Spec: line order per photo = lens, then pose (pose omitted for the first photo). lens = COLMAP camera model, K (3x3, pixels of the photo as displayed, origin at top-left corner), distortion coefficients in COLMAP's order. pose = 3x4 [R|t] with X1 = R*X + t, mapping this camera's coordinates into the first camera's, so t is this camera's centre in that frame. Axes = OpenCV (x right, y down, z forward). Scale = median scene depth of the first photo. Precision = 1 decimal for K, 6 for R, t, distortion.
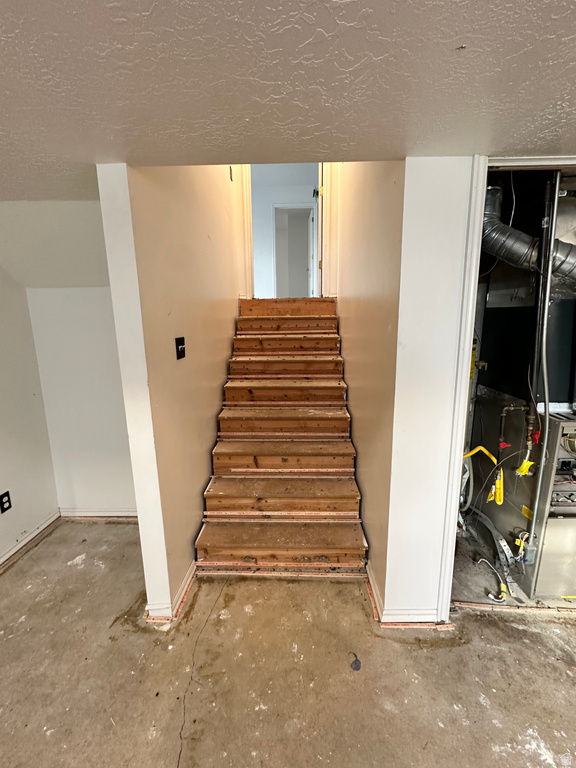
lens RADIAL K [[324.1, 0, 288.0], [0, 324.1, 384.0], [0, 0, 1]] dist [0.000043, -0.000013]
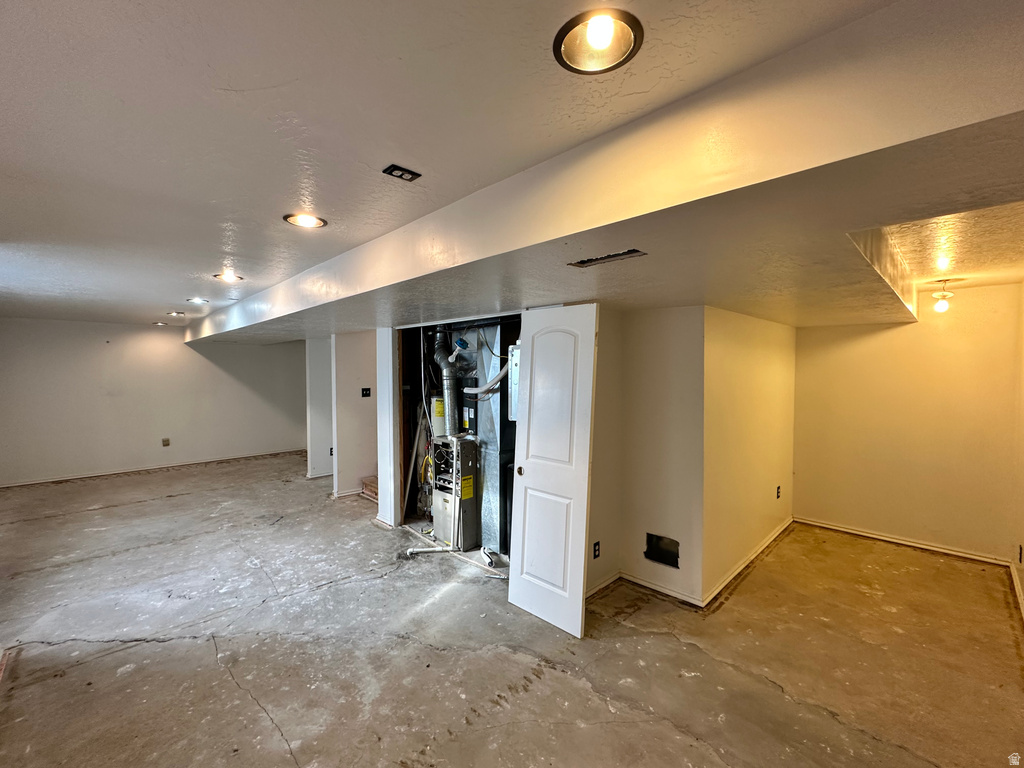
lens RADIAL K [[432.1, 0, 509.8], [0, 432.1, 382.1], [0, 0, 1]] dist [0.000043, -0.000013]
pose [[0.718670, 0.030174, -0.694696, 2.813205], [-0.140335, 0.984794, -0.102404, -0.009760], [0.681042, 0.171085, 0.711977, -0.612866]]
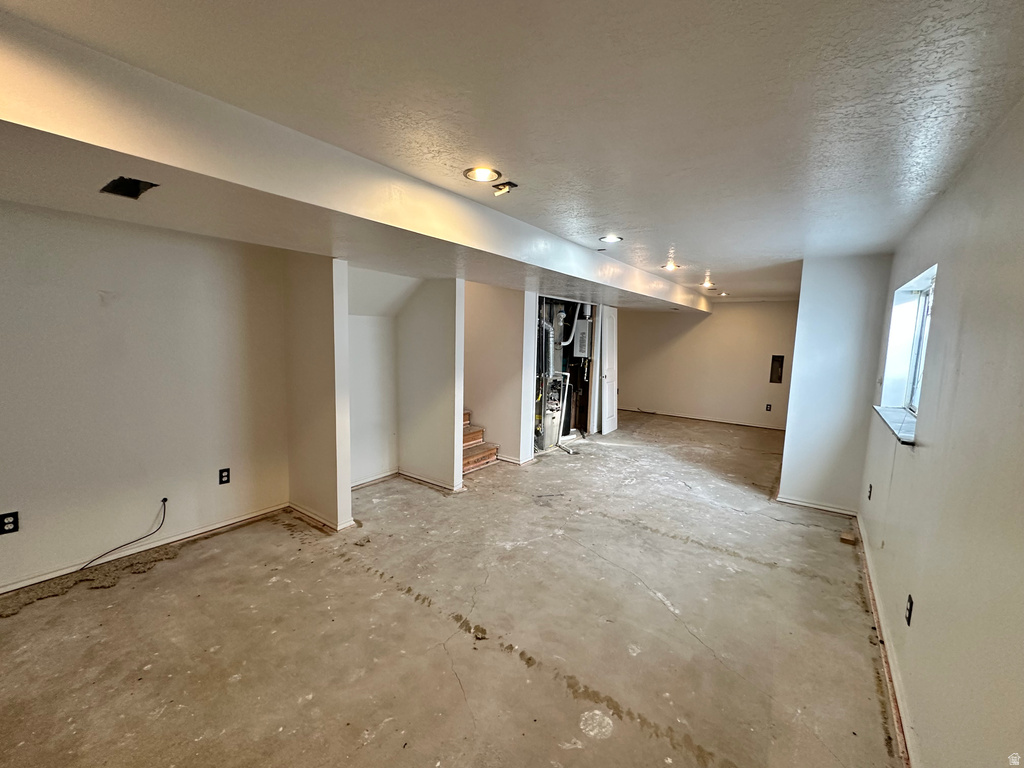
lens RADIAL K [[432.1, 0, 509.8], [0, 432.1, 382.1], [0, 0, 1]] dist [0.000043, -0.000013]
pose [[0.555088, -0.067661, 0.829035, -2.290266], [0.127469, 0.991833, -0.004401, 0.114564], [-0.821966, 0.108119, 0.559179, -0.786050]]
